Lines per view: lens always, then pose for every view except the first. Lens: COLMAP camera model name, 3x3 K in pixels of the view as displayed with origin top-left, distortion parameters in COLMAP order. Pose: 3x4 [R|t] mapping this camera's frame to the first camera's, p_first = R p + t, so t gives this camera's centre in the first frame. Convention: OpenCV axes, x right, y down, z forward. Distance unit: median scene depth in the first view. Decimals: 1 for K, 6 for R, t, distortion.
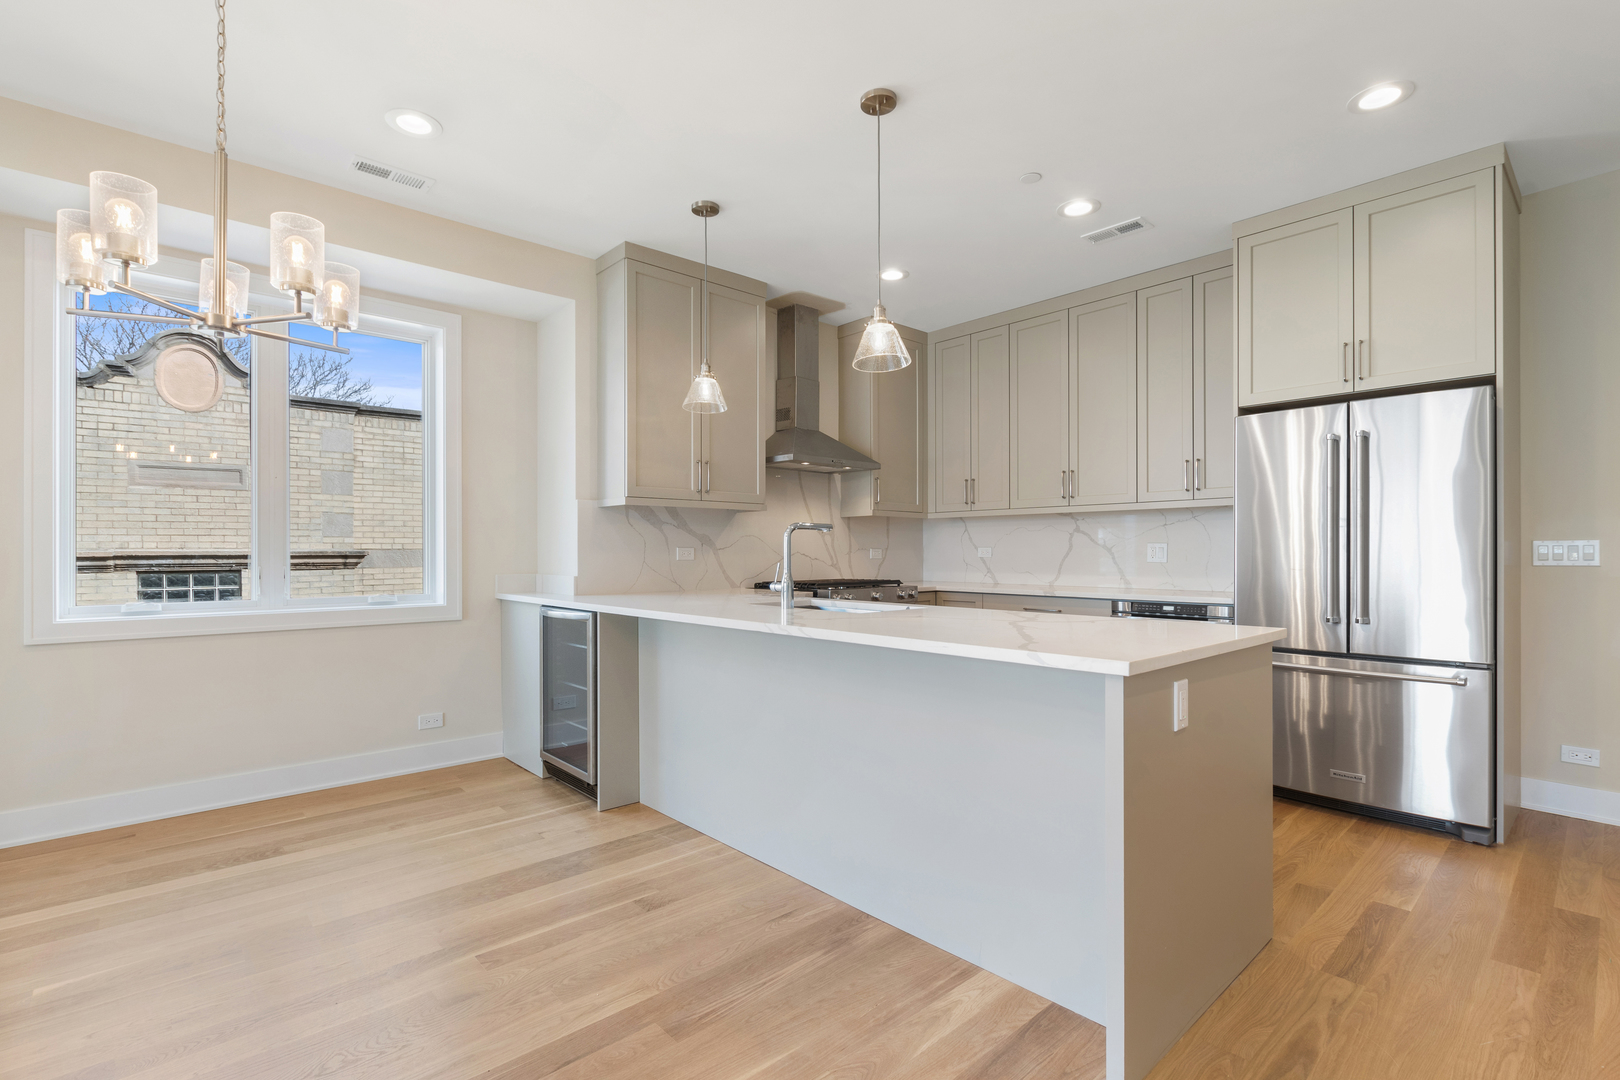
lens RADIAL K [[743.0, 0, 802.5], [0, 743.0, 552.2], [0, 0, 1]] dist [-0.002573, -0.002174]
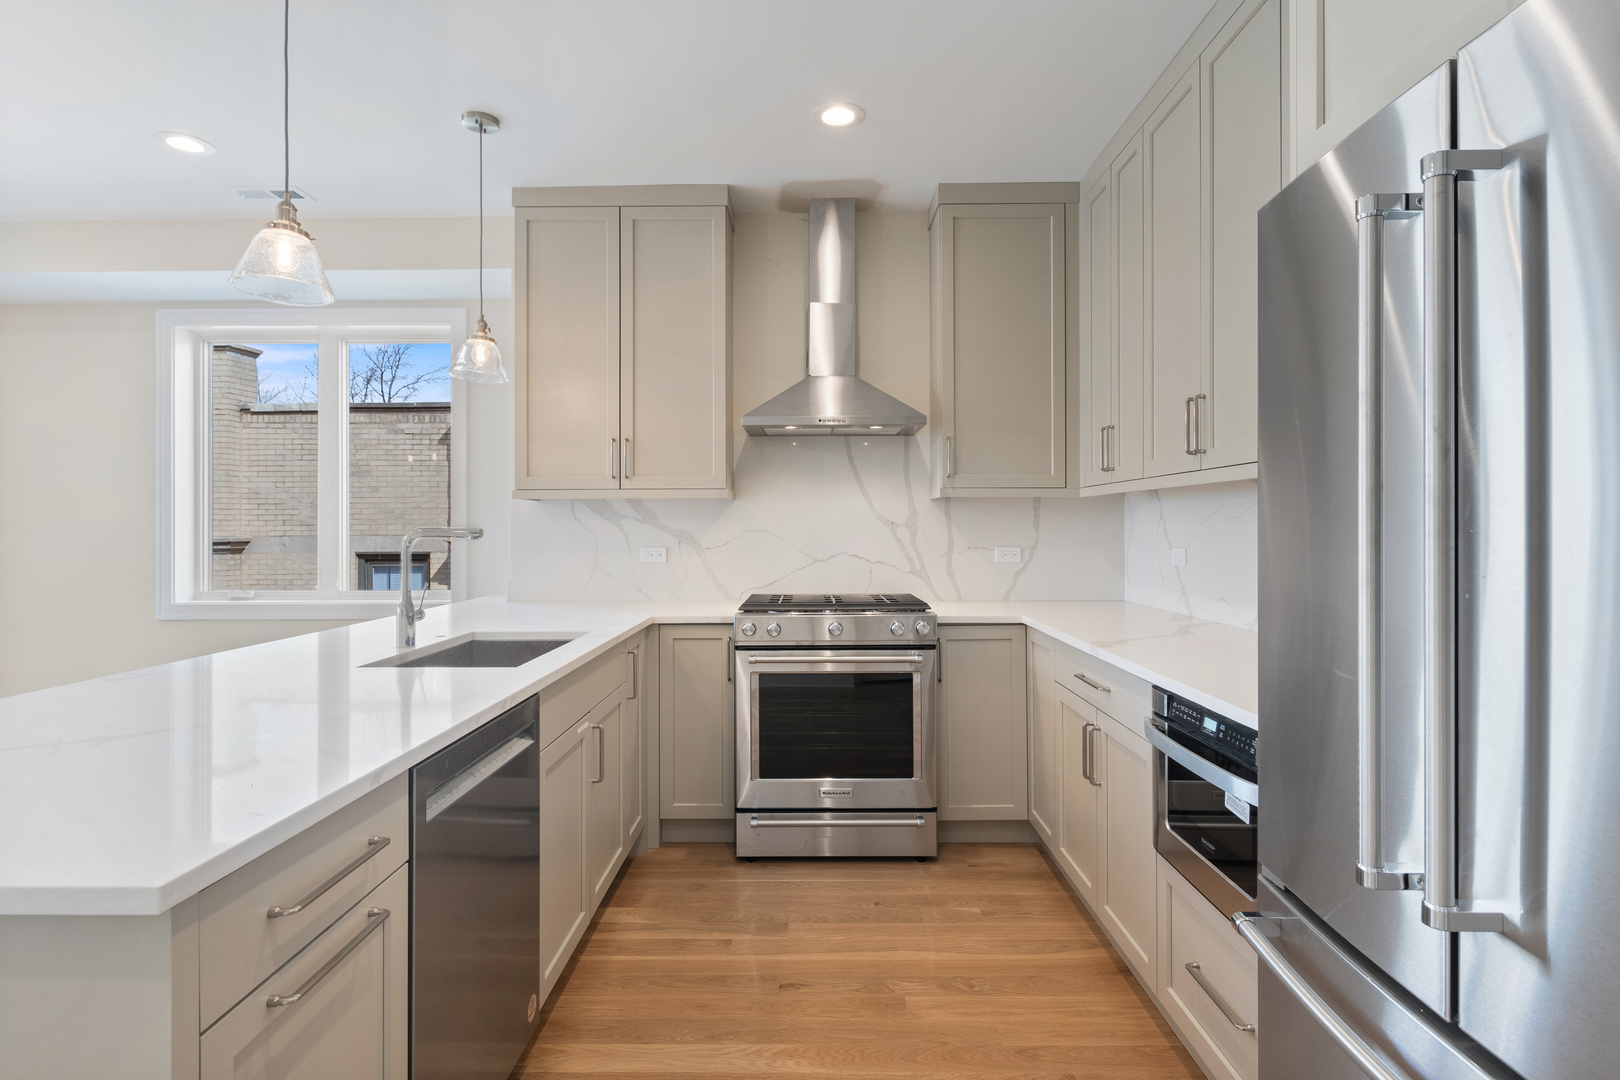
lens RADIAL K [[825.7, 0, 812.0], [0, 825.7, 528.0], [0, 0, 1]] dist [0.003004, 0.000576]
pose [[0.738492, 0.000708, -0.674262, 0.563905], [0.001630, 0.999995, 0.002834, -0.028838], [0.674261, -0.003192, 0.738487, 0.461615]]
